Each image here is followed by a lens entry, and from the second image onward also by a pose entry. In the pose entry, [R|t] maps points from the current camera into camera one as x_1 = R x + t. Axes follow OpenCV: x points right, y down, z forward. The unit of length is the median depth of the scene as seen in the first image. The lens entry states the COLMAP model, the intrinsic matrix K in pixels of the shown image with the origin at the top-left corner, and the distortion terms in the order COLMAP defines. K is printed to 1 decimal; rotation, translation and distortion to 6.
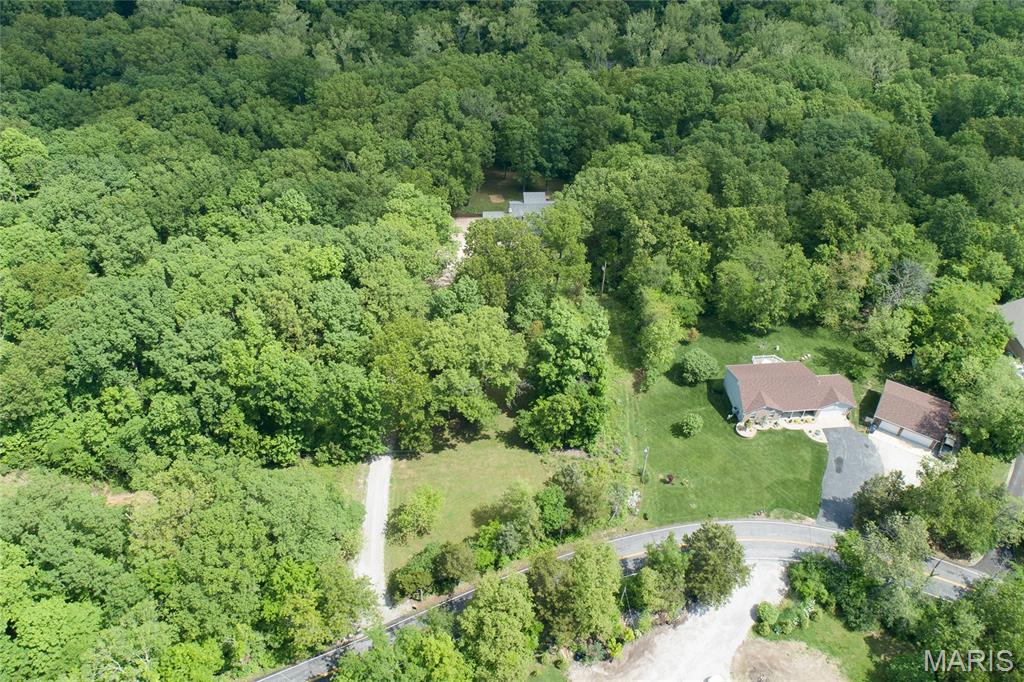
lens RADIAL K [[730.0, 0, 512.0], [0, 730.0, 341.0], [0, 0, 1]] dist [-0.004254, -0.000979]
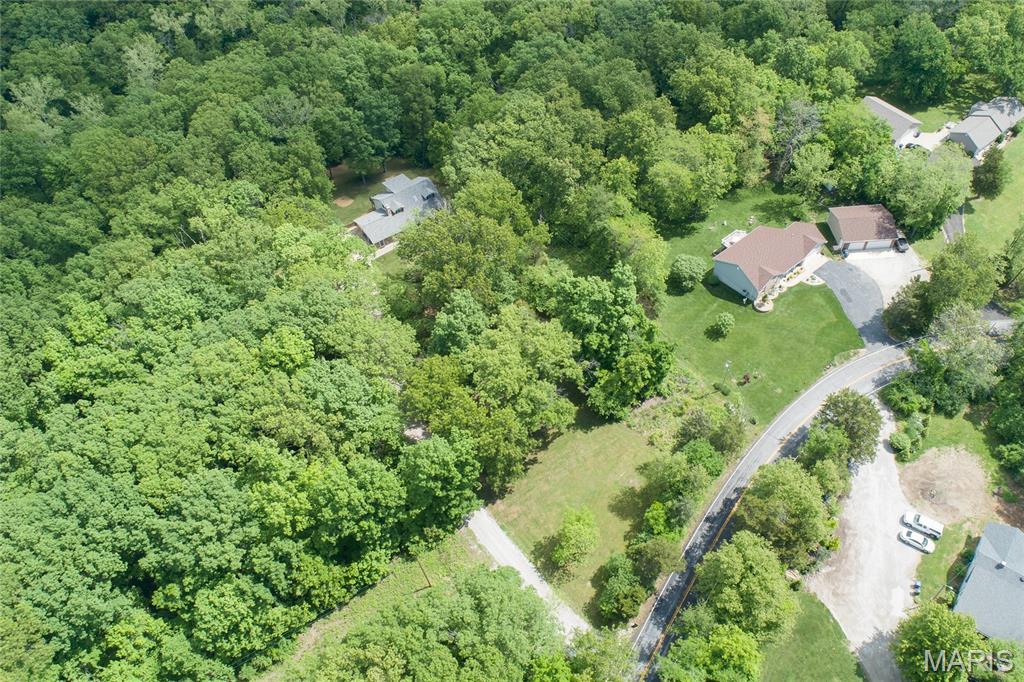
lens RADIAL K [[730.0, 0, 512.0], [0, 730.0, 341.0], [0, 0, 1]] dist [-0.004254, -0.000979]
pose [[0.824723, -0.458859, 0.330576, -0.350346], [0.428810, 0.888482, 0.163468, -0.159088], [-0.368719, 0.006939, 0.929515, 0.150649]]
